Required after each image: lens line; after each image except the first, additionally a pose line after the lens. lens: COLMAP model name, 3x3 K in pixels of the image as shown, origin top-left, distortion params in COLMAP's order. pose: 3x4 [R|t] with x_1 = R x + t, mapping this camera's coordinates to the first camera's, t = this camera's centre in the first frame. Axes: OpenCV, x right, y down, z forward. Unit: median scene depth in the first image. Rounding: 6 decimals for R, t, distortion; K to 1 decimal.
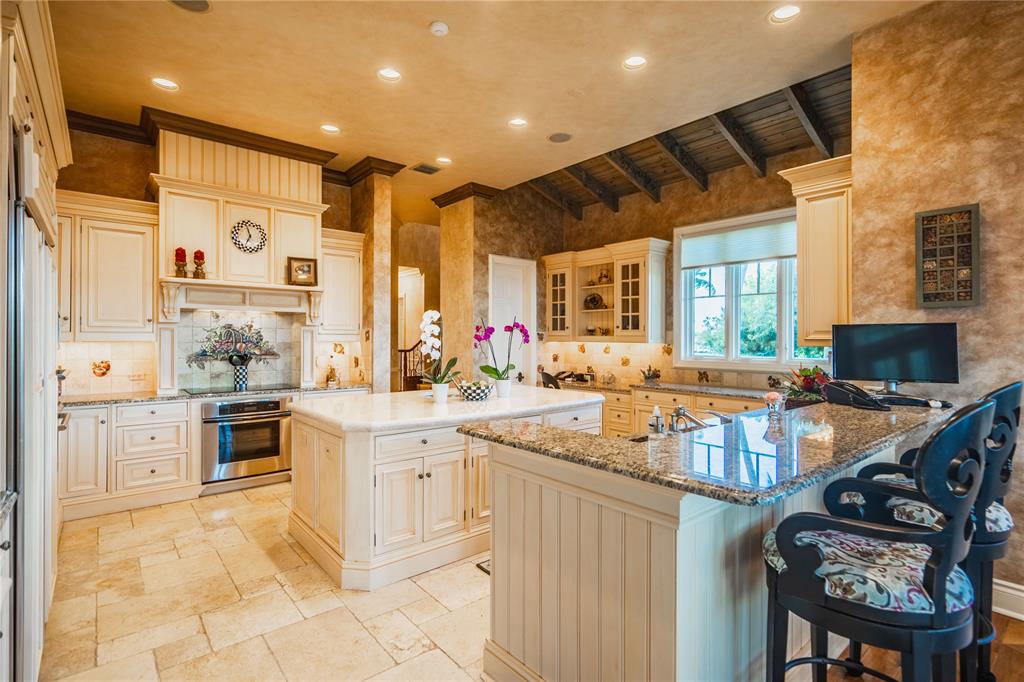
lens RADIAL K [[490.1, 0, 510.6], [0, 490.1, 338.0], [0, 0, 1]] dist [0.001377, 0.000775]
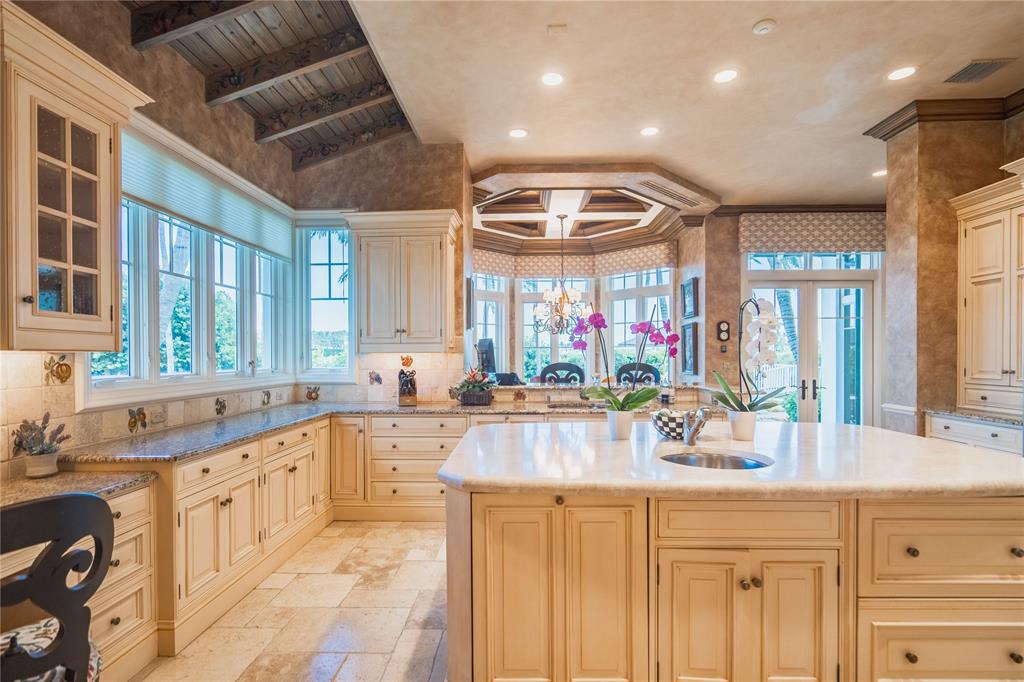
lens RADIAL K [[486.9, 0, 514.1], [0, 486.9, 358.8], [0, 0, 1]] dist [0.000218, -0.000014]
pose [[-0.756632, -0.006202, 0.653812, -0.233378], [0.000676, 0.999947, 0.010267, 0.012969], [-0.653841, 0.008210, -0.756587, 1.171166]]
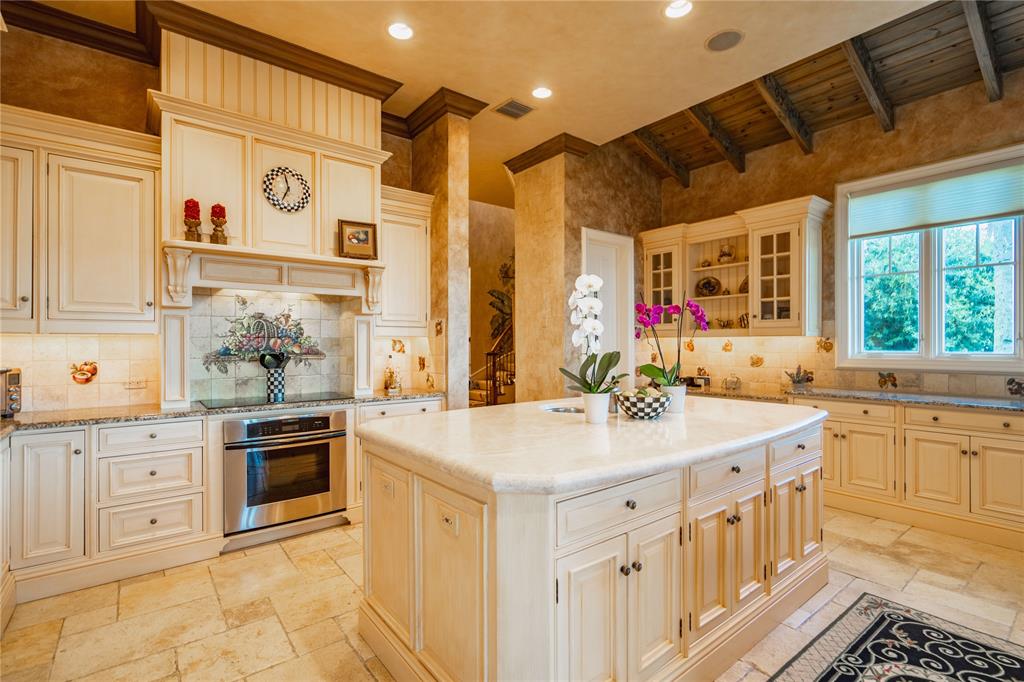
lens RADIAL K [[471.4, 0, 512.6], [0, 471.4, 342.5], [0, 0, 1]] dist [-0.000597, -0.000134]
pose [[0.999753, -0.007002, -0.021116, -0.168755], [0.006929, 0.999970, -0.003498, 0.021400], [0.021140, 0.003351, 0.999771, 0.281532]]
